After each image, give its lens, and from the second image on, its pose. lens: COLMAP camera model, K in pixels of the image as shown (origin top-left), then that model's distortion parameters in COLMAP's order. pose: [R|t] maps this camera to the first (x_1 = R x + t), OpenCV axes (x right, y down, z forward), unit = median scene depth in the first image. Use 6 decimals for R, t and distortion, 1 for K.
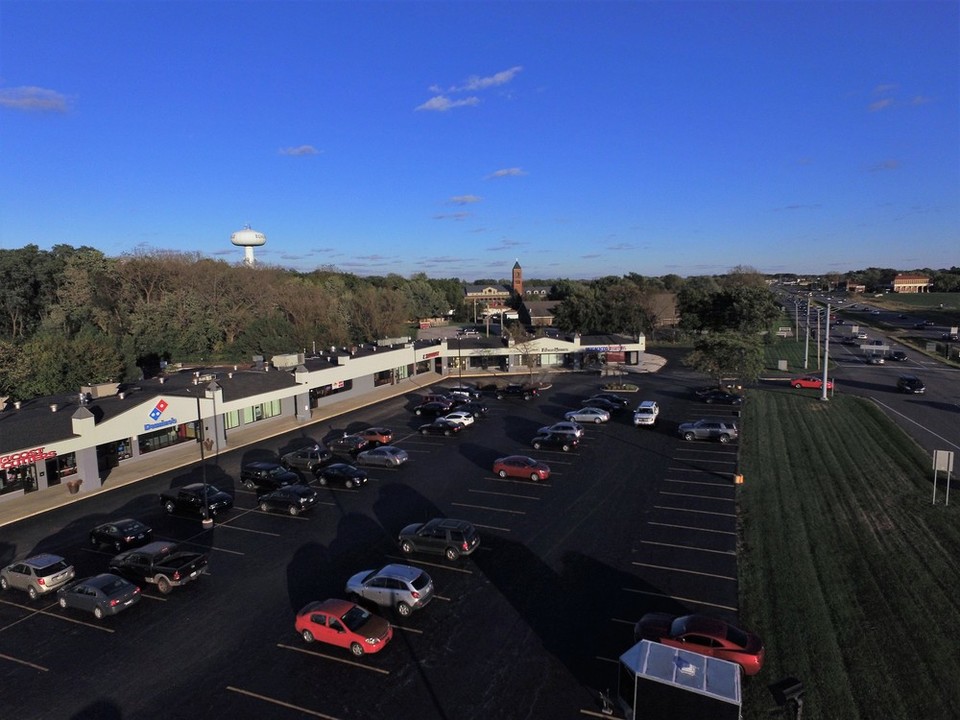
lens RADIAL K [[555.9, 0, 476.3], [0, 555.9, 344.1], [0, 0, 1]] dist [-0.014417, 0.016287]
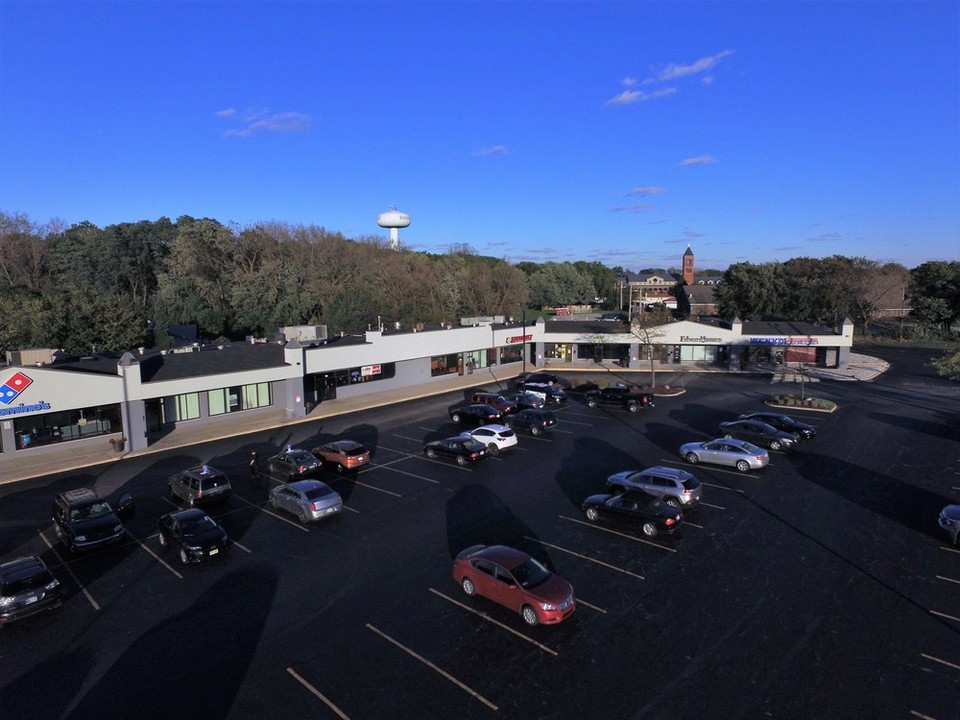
lens RADIAL K [[555.9, 0, 476.3], [0, 555.9, 344.1], [0, 0, 1]] dist [-0.014417, 0.016287]
pose [[0.954887, 0.045344, -0.293486, 0.078521], [-0.041766, 0.998957, 0.018451, 0.015185], [0.294017, -0.005361, 0.955785, 0.265021]]
